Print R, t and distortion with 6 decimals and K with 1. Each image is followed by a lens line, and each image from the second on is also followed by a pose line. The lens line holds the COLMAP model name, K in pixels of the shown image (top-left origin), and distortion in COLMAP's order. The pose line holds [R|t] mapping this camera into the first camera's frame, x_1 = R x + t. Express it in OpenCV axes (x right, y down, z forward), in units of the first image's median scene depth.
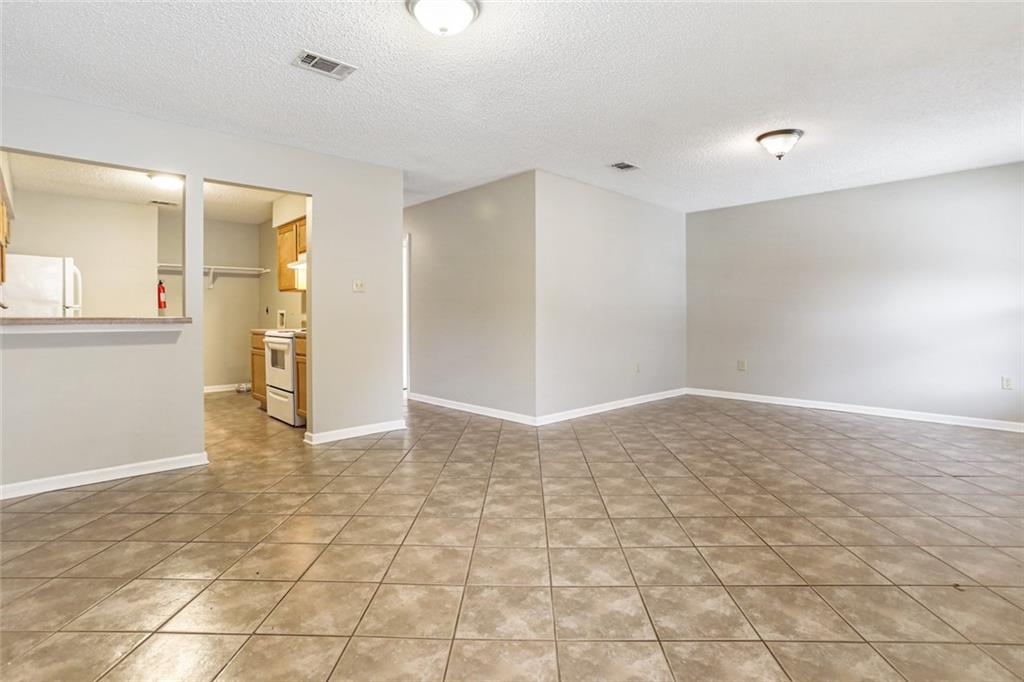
lens RADIAL K [[497.2, 0, 516.9], [0, 497.2, 319.2], [0, 0, 1]] dist [-0.017994, 0.000981]
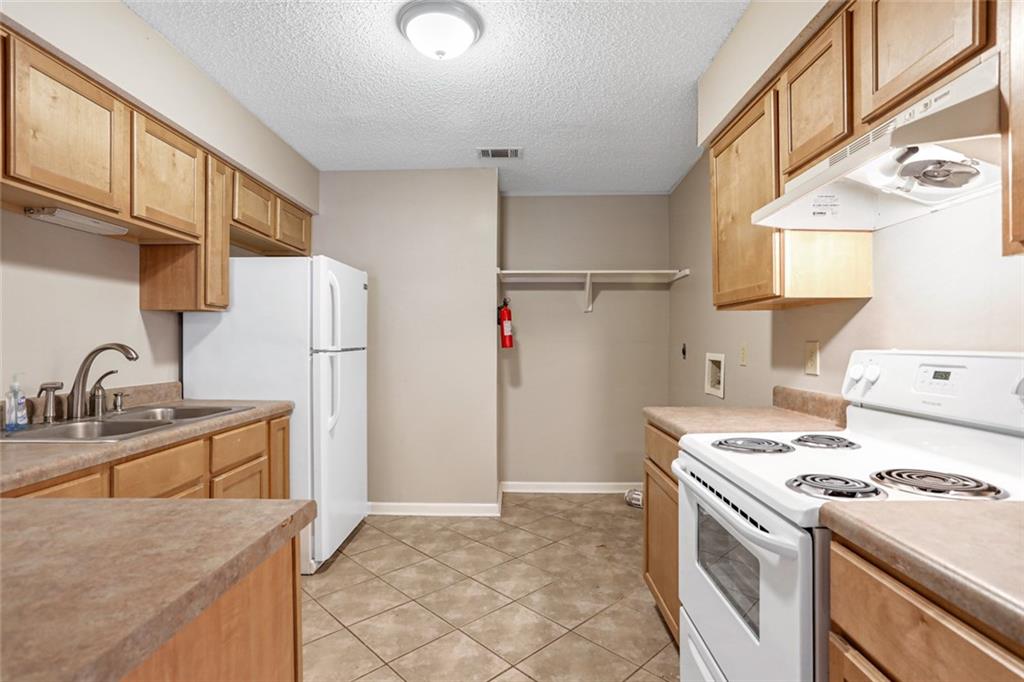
lens RADIAL K [[515.8, 0, 512.8], [0, 515.8, 352.2], [0, 0, 1]] dist [-0.022427, -0.000948]
pose [[0.711290, 0.013440, -0.702770, -0.299648], [-0.009169, 0.999910, 0.009842, -0.023119], [0.702839, -0.000557, 0.711349, 0.583714]]
